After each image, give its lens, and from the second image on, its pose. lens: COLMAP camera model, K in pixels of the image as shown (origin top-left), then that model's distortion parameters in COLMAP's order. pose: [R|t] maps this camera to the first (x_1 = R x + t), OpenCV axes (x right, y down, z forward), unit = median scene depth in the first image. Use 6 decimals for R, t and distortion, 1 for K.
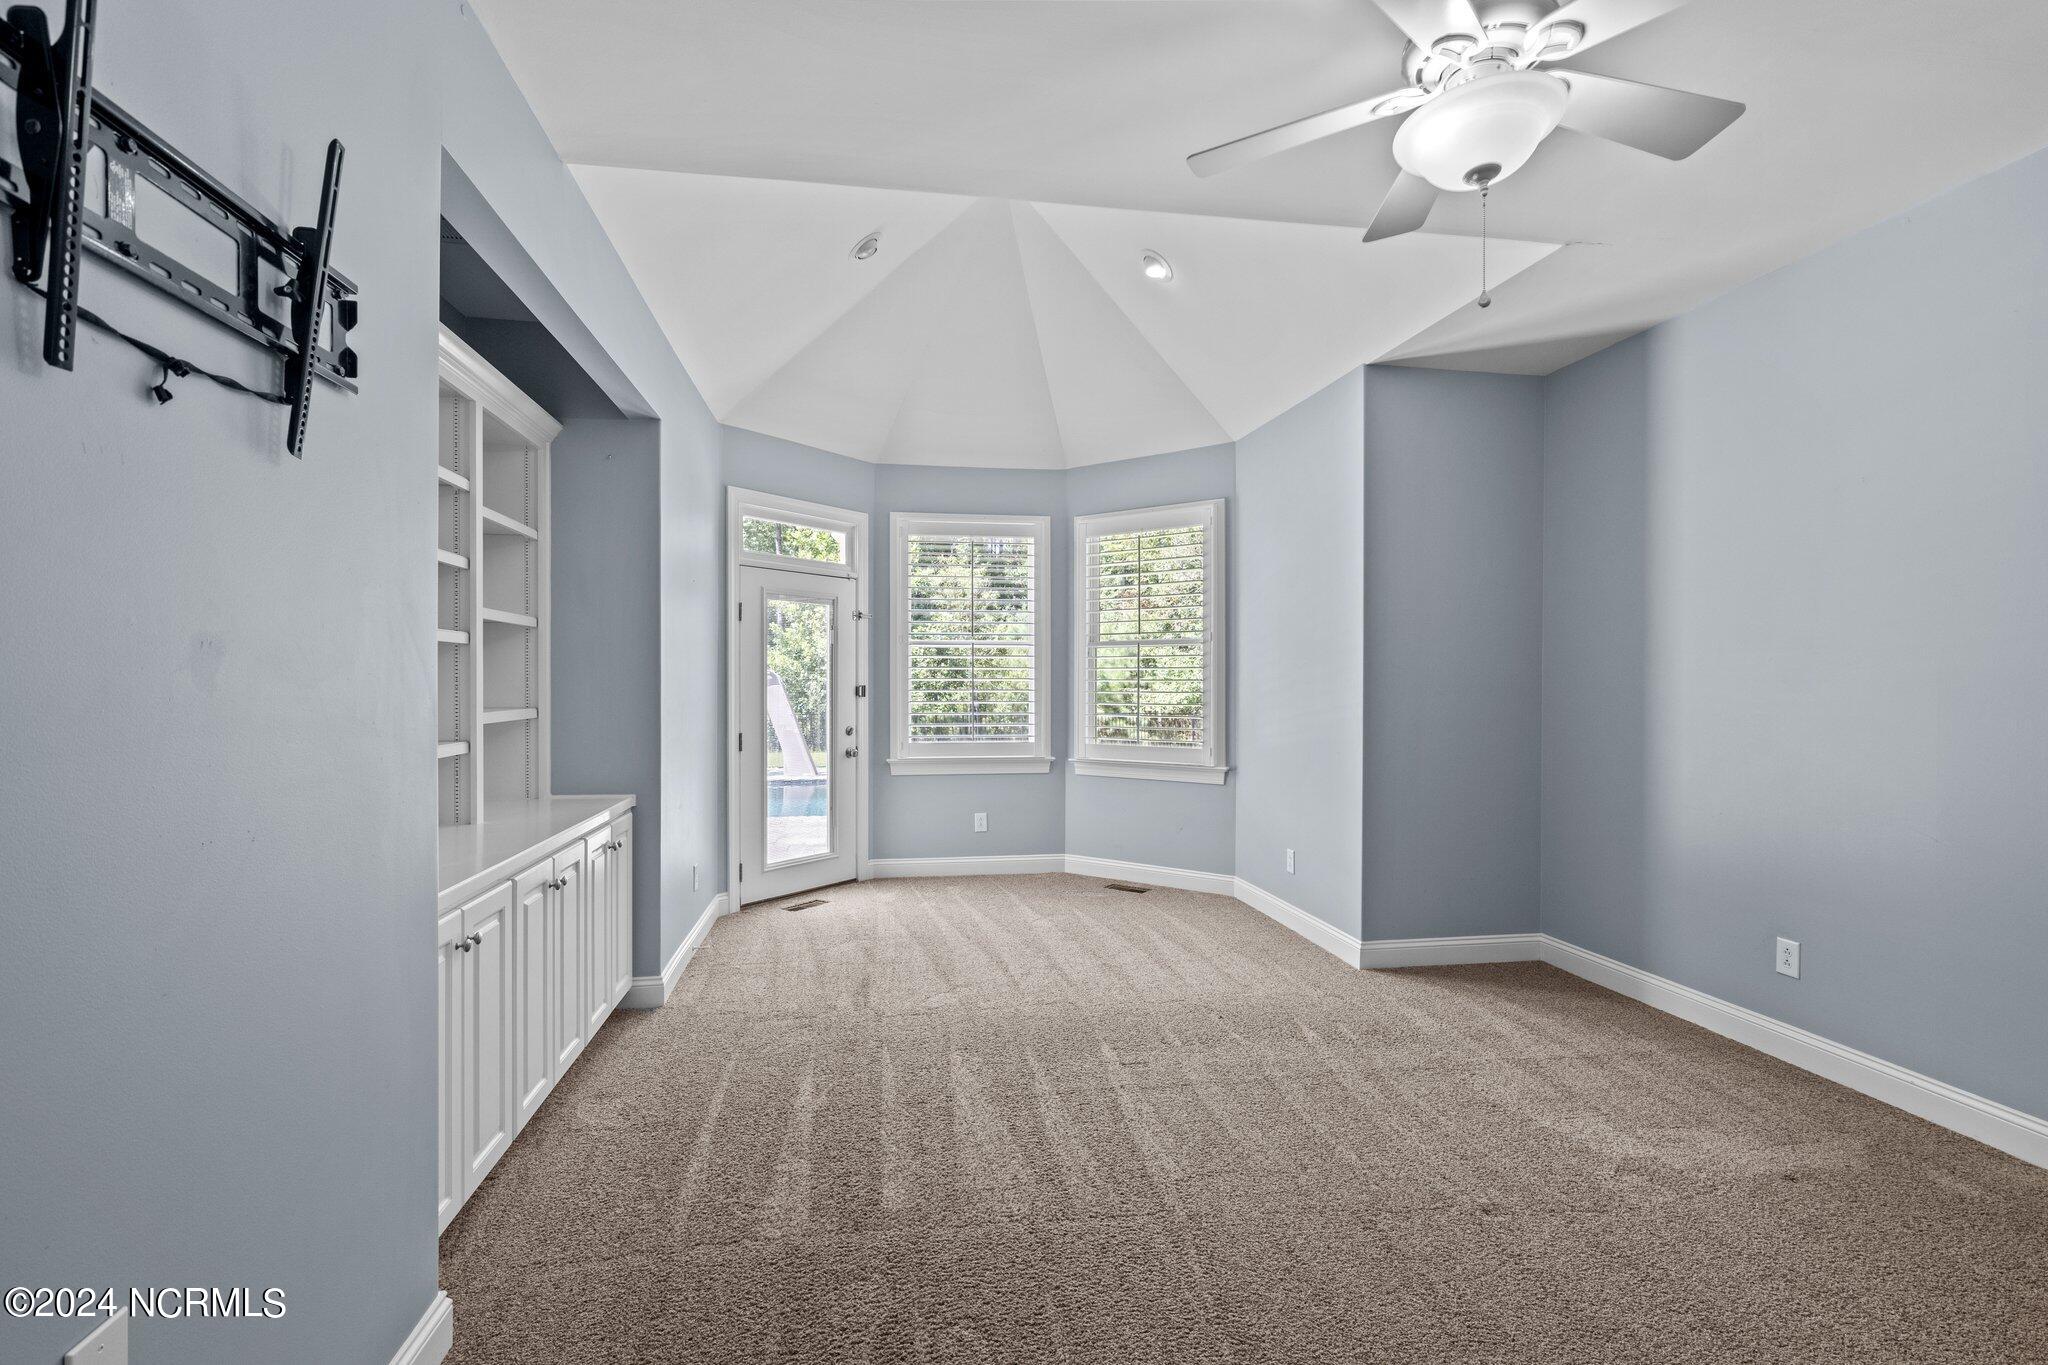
lens RADIAL K [[931.3, 0, 1011.2], [0, 931.3, 684.7], [0, 0, 1]] dist [0.003437, 0.000077]
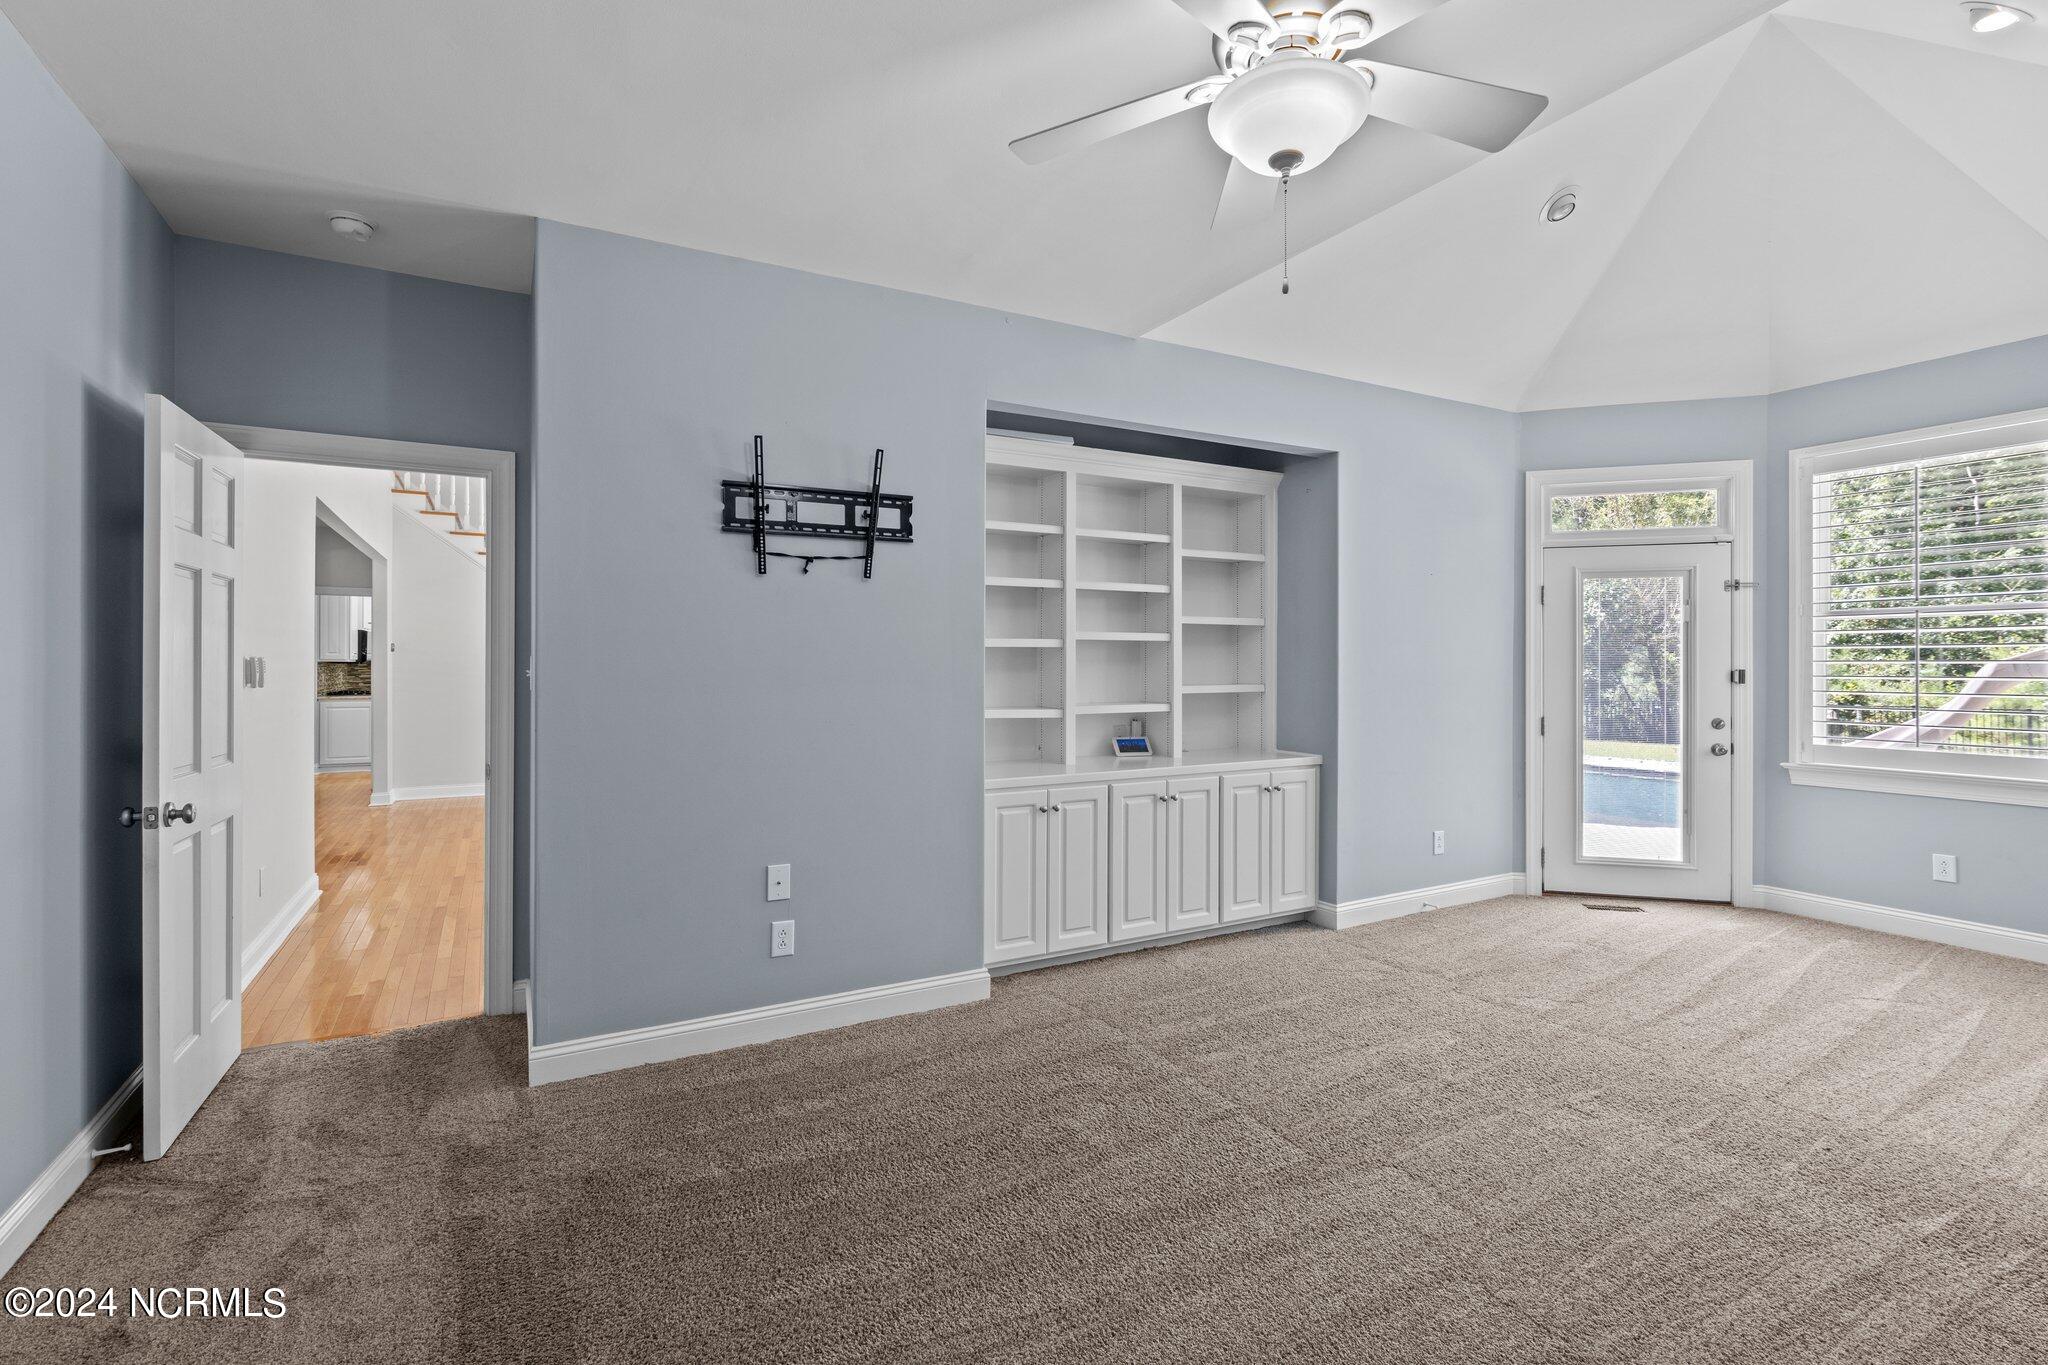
lens RADIAL K [[931.3, 0, 1012.4], [0, 931.3, 669.9], [0, 0, 1]] dist [0.003437, 0.000077]
pose [[0.342835, 0.007026, -0.939369, 0.453485], [-0.002644, 0.999975, 0.006515, -0.003068], [0.939392, 0.000251, 0.342845, 0.127551]]
